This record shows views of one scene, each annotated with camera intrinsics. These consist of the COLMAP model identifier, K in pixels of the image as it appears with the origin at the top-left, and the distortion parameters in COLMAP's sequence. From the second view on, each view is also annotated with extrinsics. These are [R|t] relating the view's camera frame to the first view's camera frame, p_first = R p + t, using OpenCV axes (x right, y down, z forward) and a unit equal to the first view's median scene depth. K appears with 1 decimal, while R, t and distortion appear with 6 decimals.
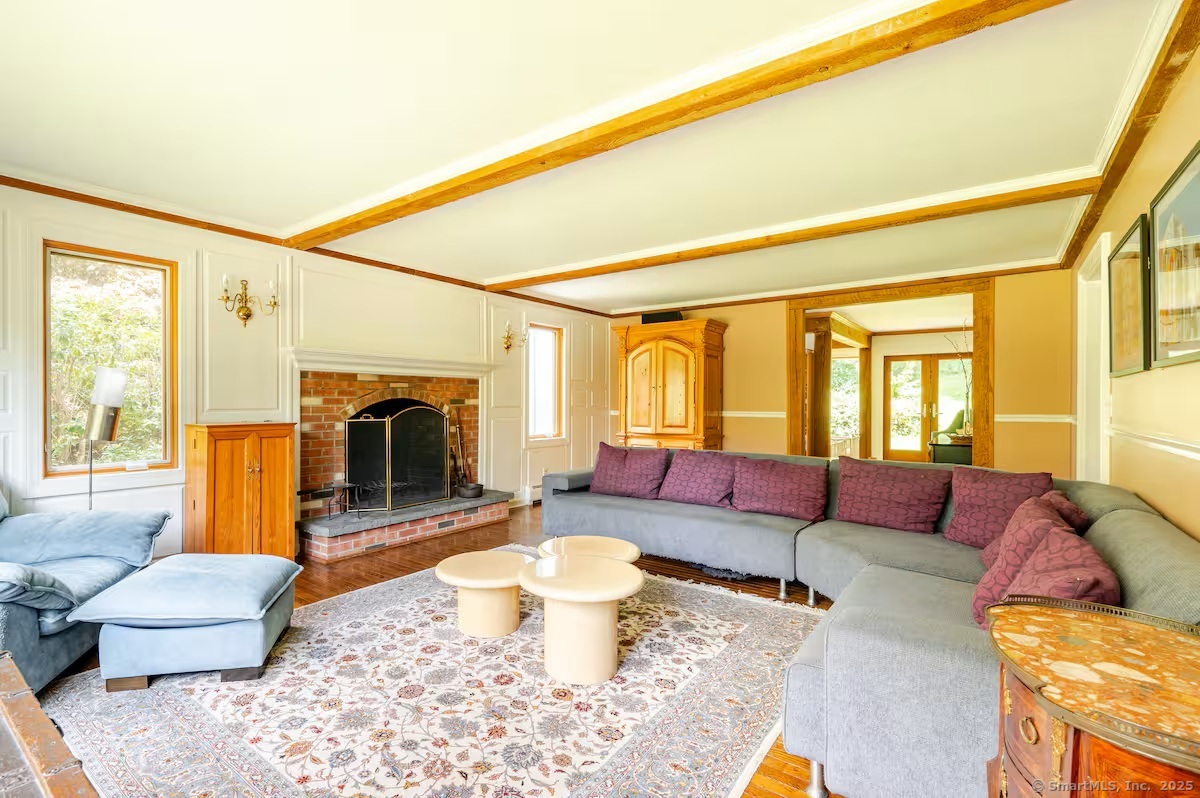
lens RADIAL K [[609.8, 0, 597.6], [0, 609.8, 402.0], [0, 0, 1]] dist [-0.001986, -0.000058]
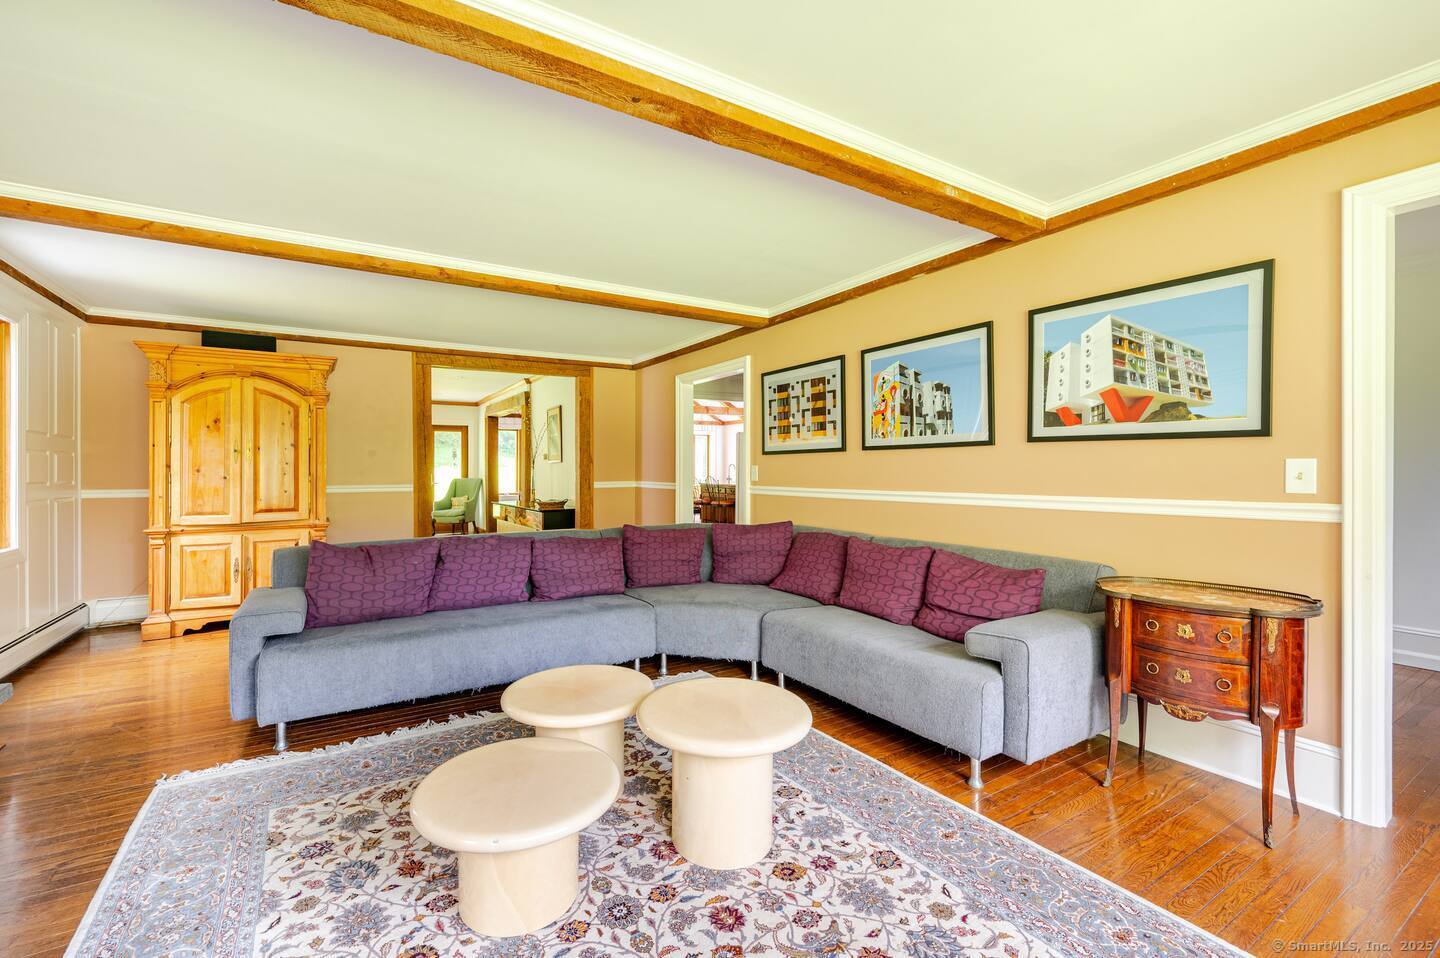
lens RADIAL K [[582.7, 0, 714.7], [0, 582.7, 471.3], [0, 0, 1]] dist [-0.001676, -0.000191]
pose [[0.369838, -0.003025, 0.929092, -0.453283], [0.004740, 0.999988, 0.001369, -0.001741], [-0.929084, 0.003898, 0.369847, 0.503970]]
